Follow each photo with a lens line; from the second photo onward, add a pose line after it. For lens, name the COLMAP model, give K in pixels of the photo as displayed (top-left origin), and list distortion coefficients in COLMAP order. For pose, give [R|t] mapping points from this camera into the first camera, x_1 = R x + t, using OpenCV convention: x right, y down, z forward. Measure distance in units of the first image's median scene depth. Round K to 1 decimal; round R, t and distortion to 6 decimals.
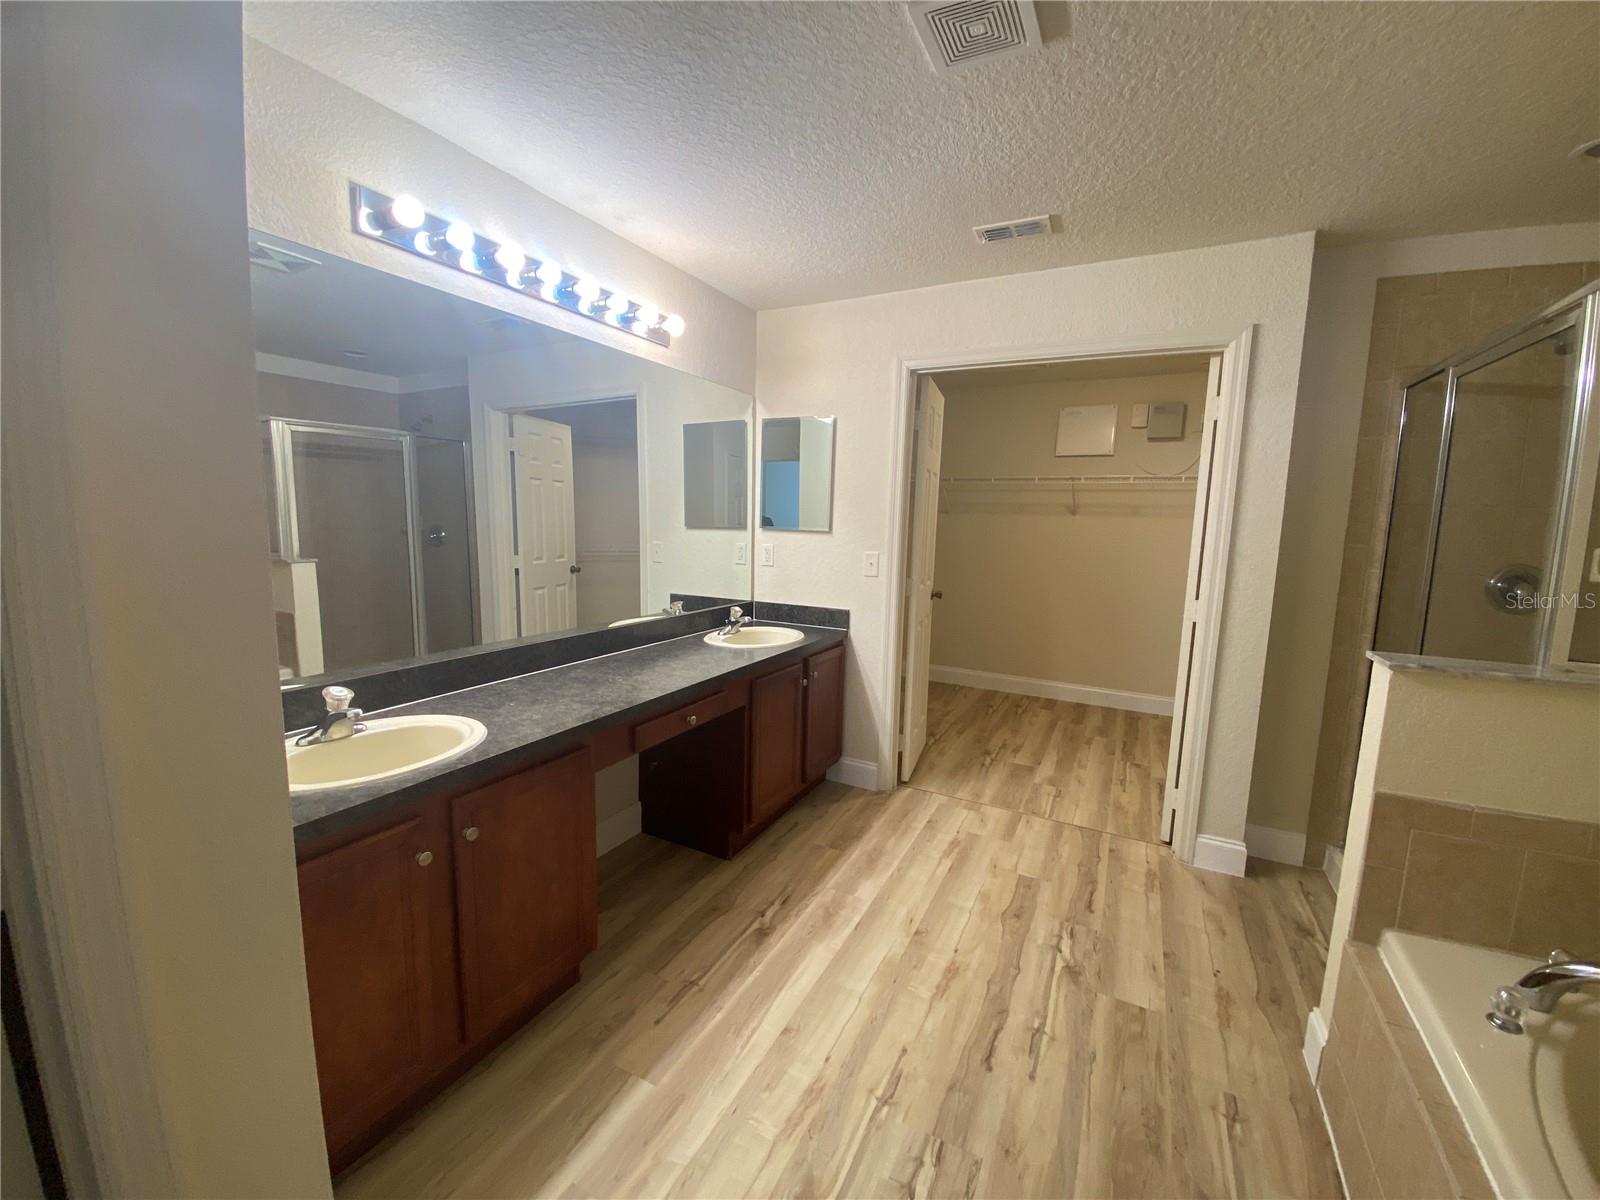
lens RADIAL K [[641.5, 0, 785.8], [0, 641.5, 602.4], [0, 0, 1]] dist [0.018671, -0.021089]
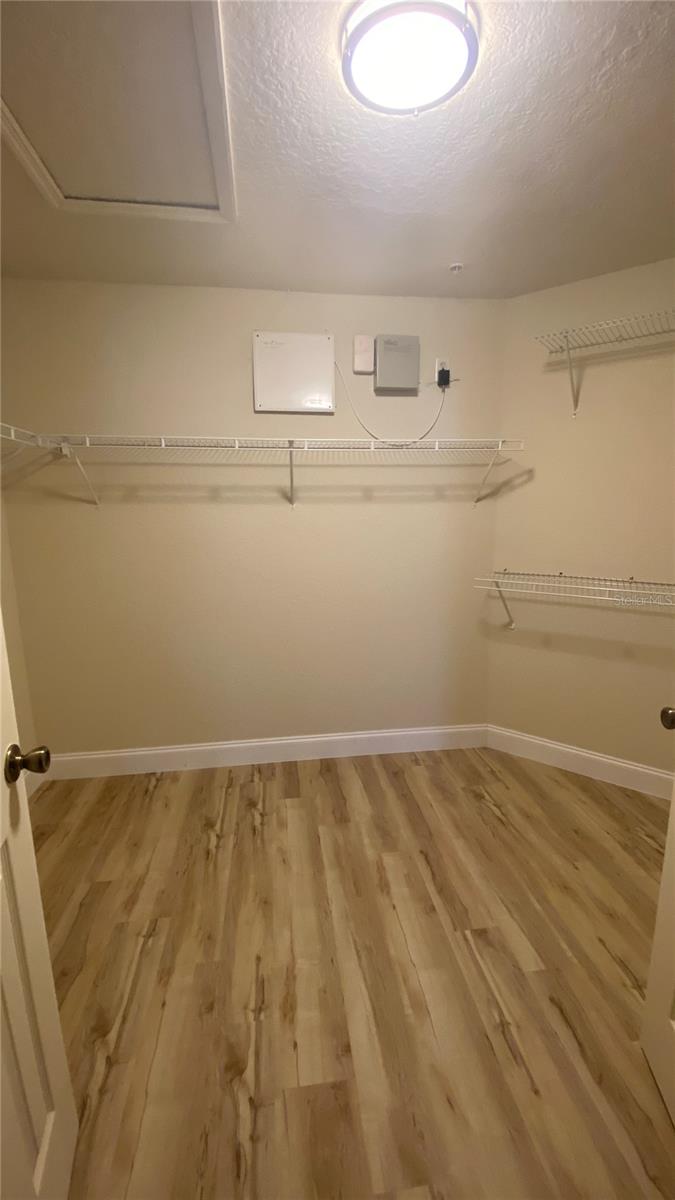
lens RADIAL K [[482.6, 0, 337.5], [0, 482.6, 600.0], [0, 0, 1]] dist [0.019205, -0.020039]
pose [[0.805959, -0.138255, 0.575600, 0.358140], [0.110399, 0.990390, 0.083303, -0.140363], [-0.581586, -0.003593, 0.813477, 1.106517]]
